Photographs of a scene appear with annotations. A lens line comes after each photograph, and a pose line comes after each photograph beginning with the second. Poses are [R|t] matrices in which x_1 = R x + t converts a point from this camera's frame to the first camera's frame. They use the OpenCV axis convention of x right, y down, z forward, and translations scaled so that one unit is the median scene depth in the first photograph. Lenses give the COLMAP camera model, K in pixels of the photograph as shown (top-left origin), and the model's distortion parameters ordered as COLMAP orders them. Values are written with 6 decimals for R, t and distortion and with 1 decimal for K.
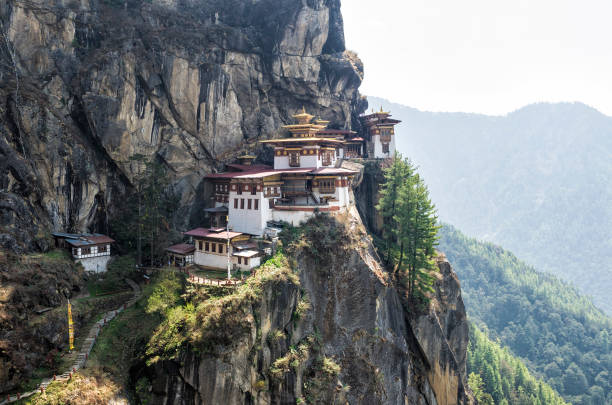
lens RADIAL K [[570.9, 0, 307.6], [0, 570.9, 207.1], [0, 0, 1]] dist [0.010089, 0.000000]
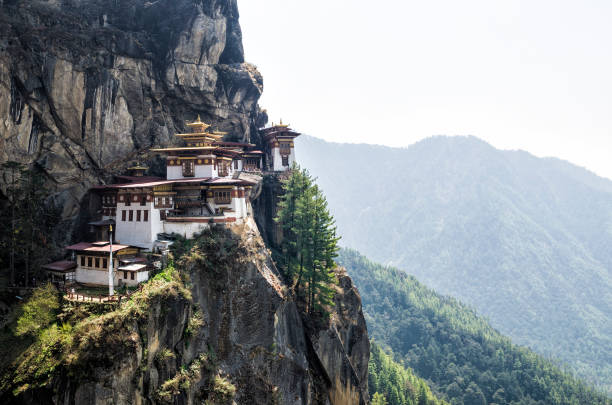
lens RADIAL K [[570.9, 0, 306.0], [0, 570.9, 208.7], [0, 0, 1]] dist [0.010089, 0.000000]
pose [[0.987919, -0.001105, 0.154969, 0.021561], [0.008930, 0.998719, -0.049803, 0.029438], [-0.154716, 0.050585, 0.986663, 0.034631]]
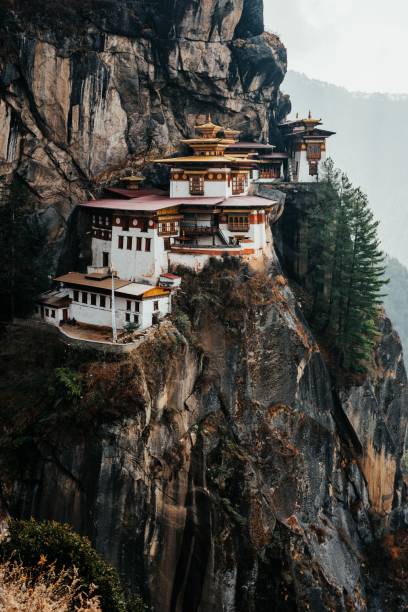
lens RADIAL K [[757.6, 0, 202.0], [0, 757.6, 312.7], [0, 0, 1]] dist [0.088149, 0.000000]
pose [[0.999775, 0.014704, 0.015268, -0.027502], [-0.016432, 0.992641, 0.119976, -0.034337], [-0.013392, -0.120200, 0.992659, -0.037072]]
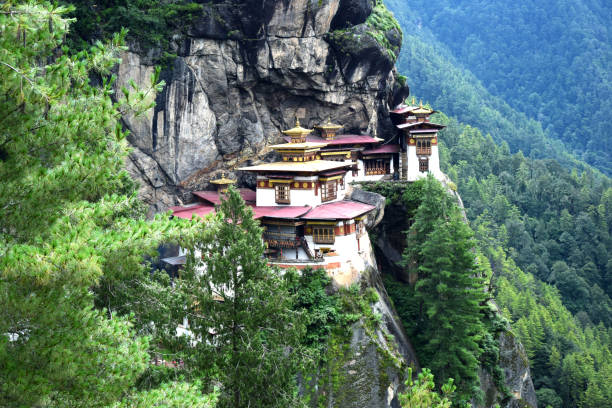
lens RADIAL K [[1193.1, 0, 307.6], [0, 1193.1, 207.2], [0, 0, 1]] dist [-0.106261, 0.000000]
pose [[0.994972, 0.001518, -0.100145, 0.151725], [0.003752, 0.998618, 0.052416, -0.138445], [0.100086, -0.052529, 0.993591, -0.479879]]
